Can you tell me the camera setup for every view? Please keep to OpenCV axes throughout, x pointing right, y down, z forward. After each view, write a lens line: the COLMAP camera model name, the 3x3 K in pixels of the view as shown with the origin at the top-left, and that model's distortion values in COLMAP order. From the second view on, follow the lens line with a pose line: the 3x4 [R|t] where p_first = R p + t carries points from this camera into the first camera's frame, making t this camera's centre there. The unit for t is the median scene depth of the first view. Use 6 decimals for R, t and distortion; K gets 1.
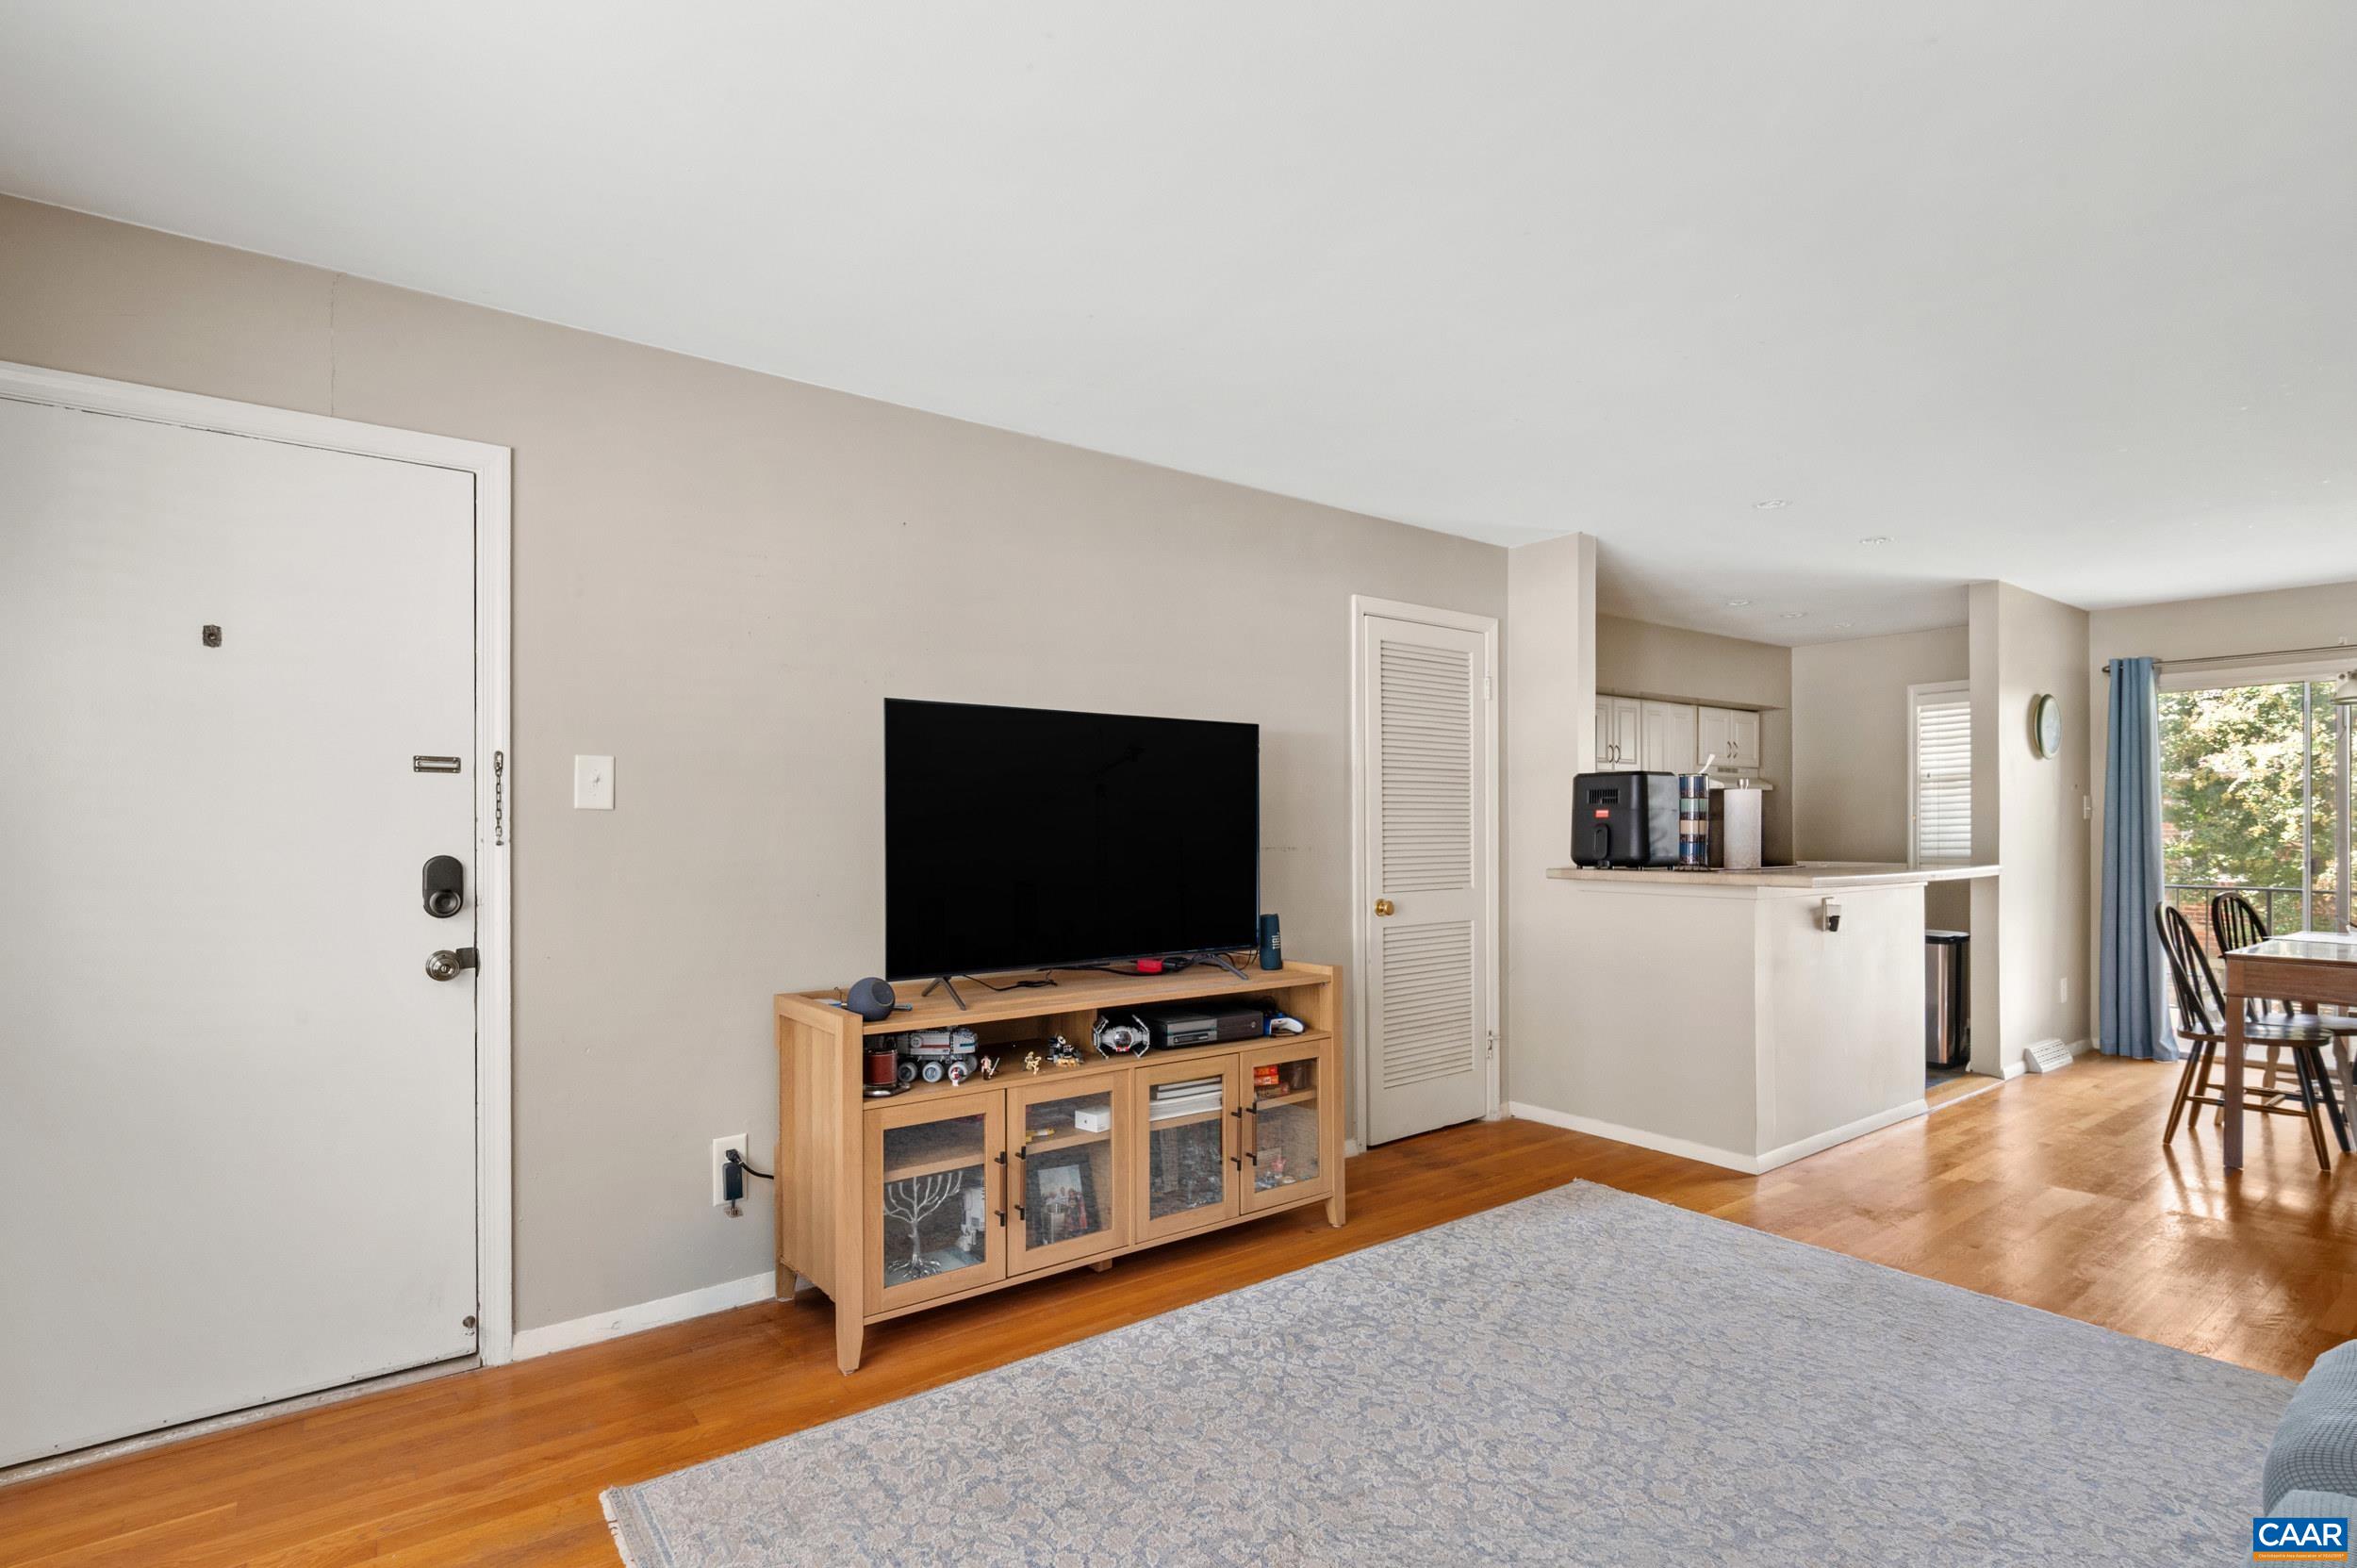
lens RADIAL K [[1100.1, 0, 1196.3], [0, 1100.1, 815.2], [0, 0, 1]] dist [-0.000922, 0.000321]
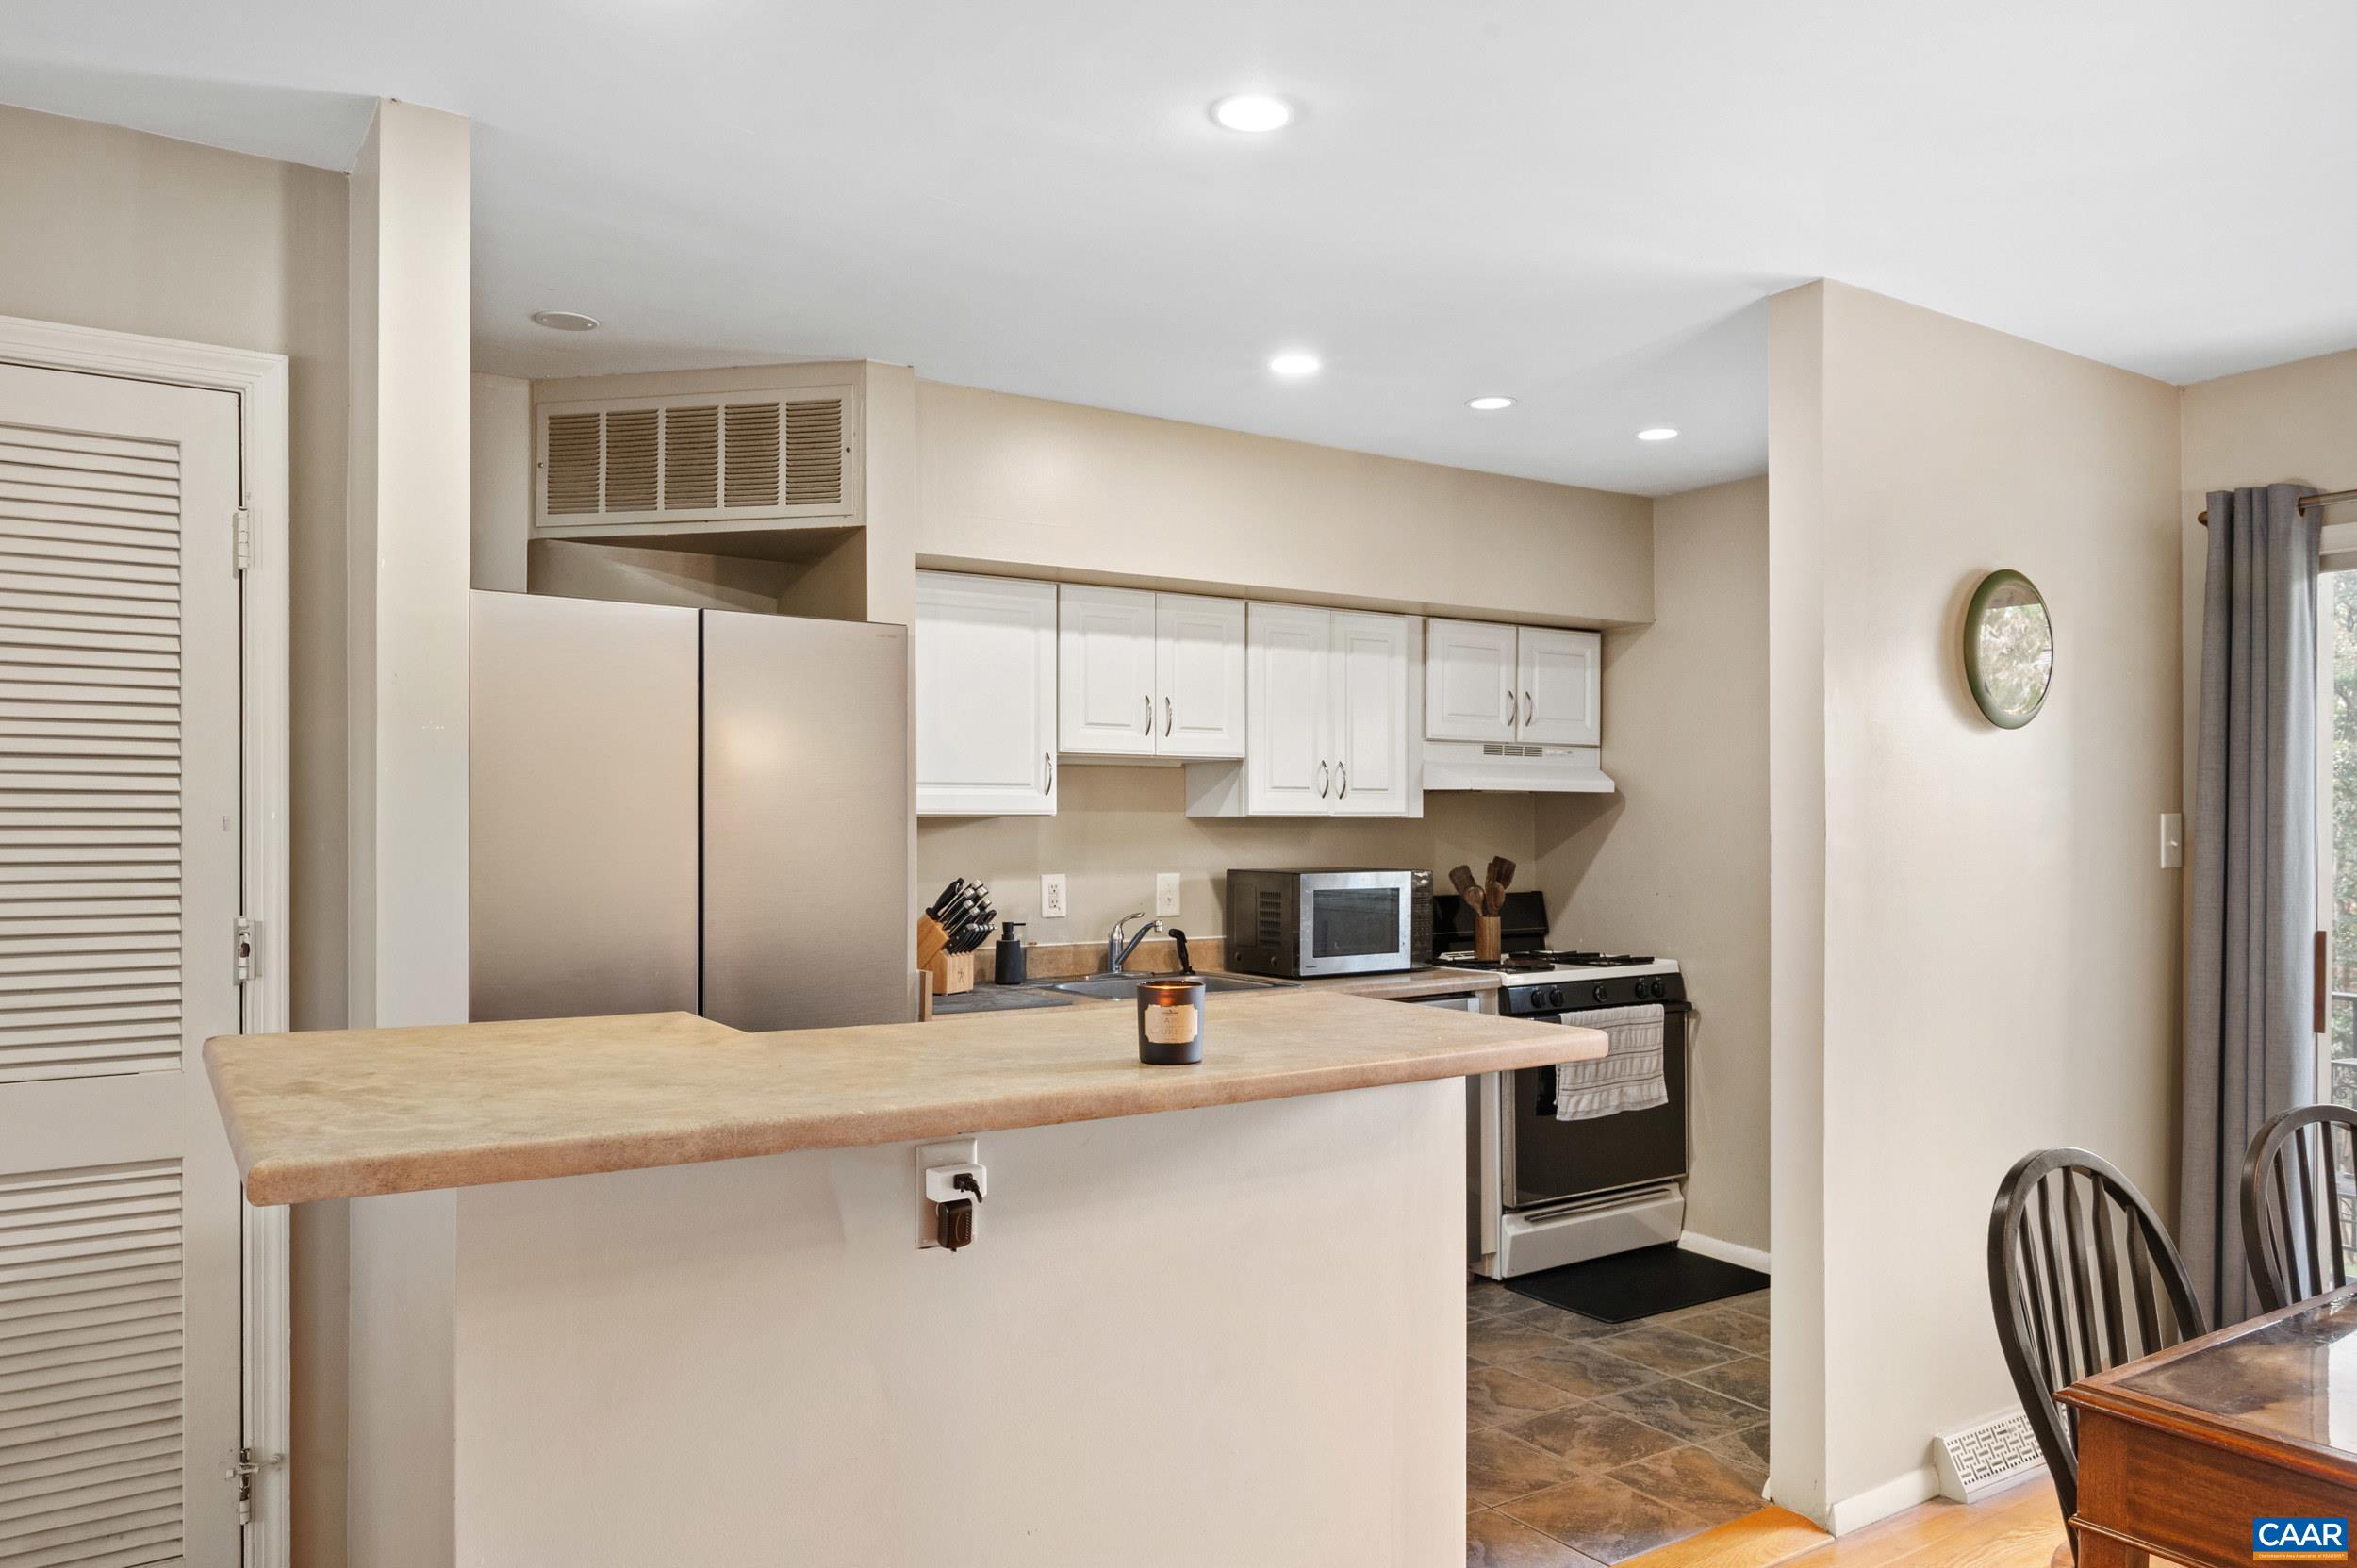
lens RADIAL K [[1576.3, 0, 1202.4], [0, 1576.3, 816.1], [0, 0, 1]] dist [0.001094, 0.006186]
pose [[0.997997, 0.003596, -0.063152, 0.437960], [-0.003472, 0.999992, 0.002067, -0.016341], [0.063159, -0.001844, 0.998002, 0.335587]]
